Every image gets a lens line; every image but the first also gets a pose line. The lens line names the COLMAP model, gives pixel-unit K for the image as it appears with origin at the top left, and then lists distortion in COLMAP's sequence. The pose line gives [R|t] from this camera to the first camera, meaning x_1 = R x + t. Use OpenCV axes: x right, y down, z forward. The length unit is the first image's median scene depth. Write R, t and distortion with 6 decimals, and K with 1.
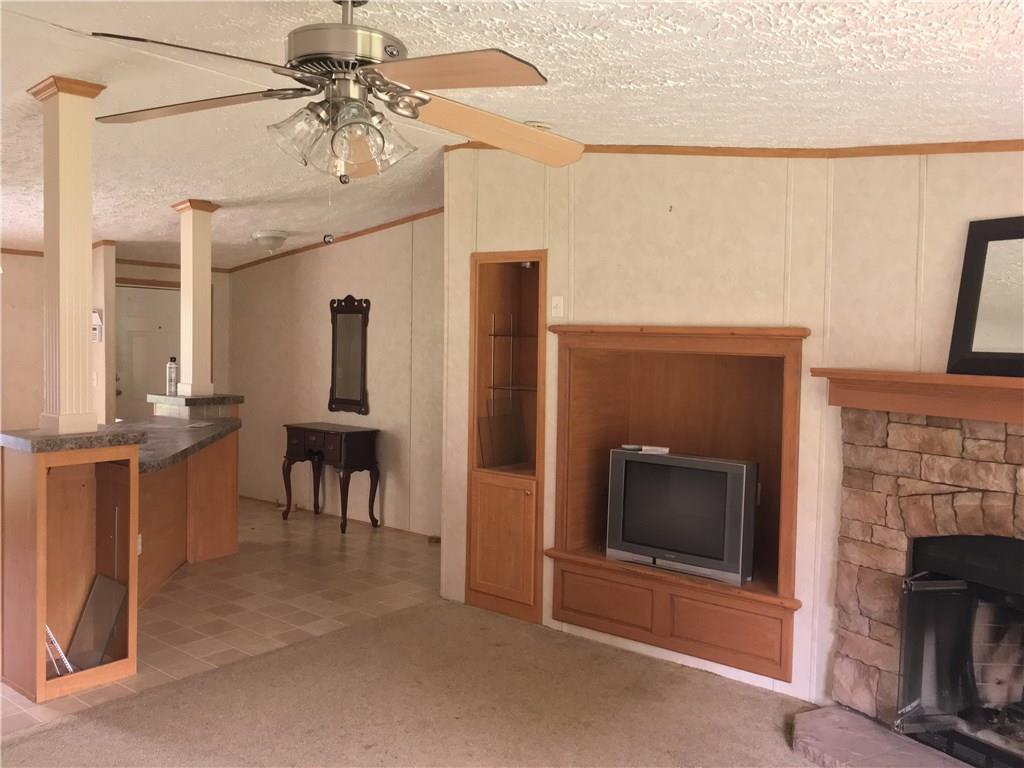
lens RADIAL K [[873.4, 0, 512.0], [0, 873.4, 384.0], [0, 0, 1]] dist [0.046042, -0.007330]
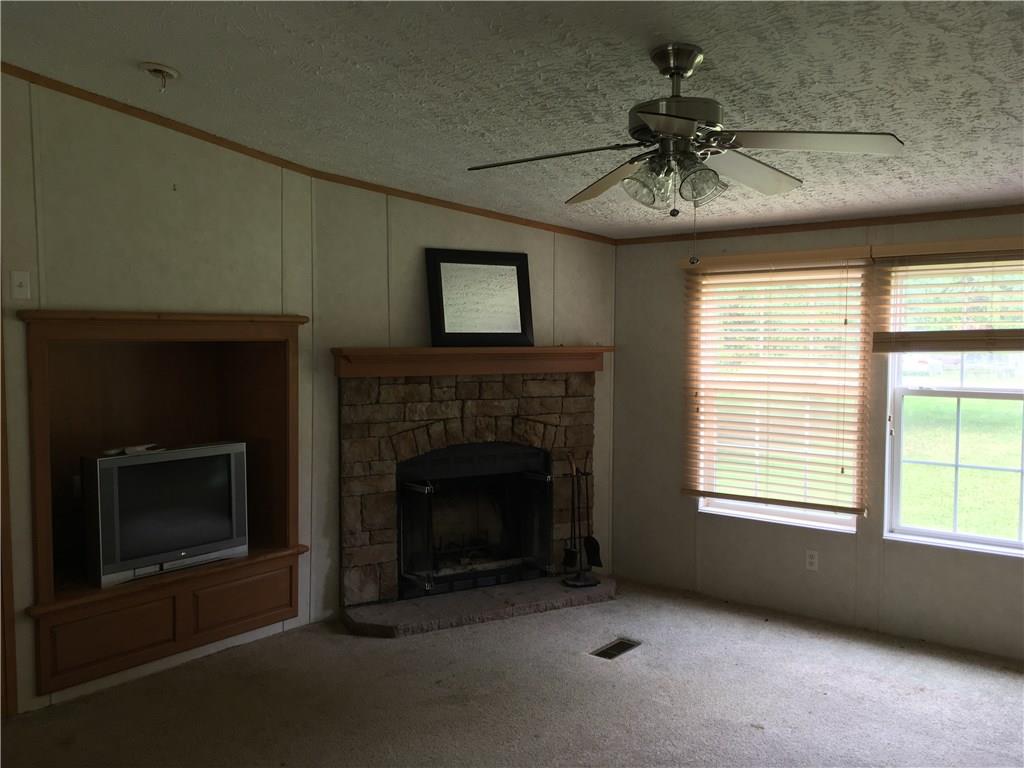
lens RADIAL K [[873.4, 0, 512.0], [0, 873.4, 384.0], [0, 0, 1]] dist [0.046042, -0.007330]
pose [[0.028584, -0.083696, 0.996081, -0.926807], [0.051309, 0.995298, 0.082158, -0.059597], [-0.998274, 0.048760, 0.032744, 0.743163]]
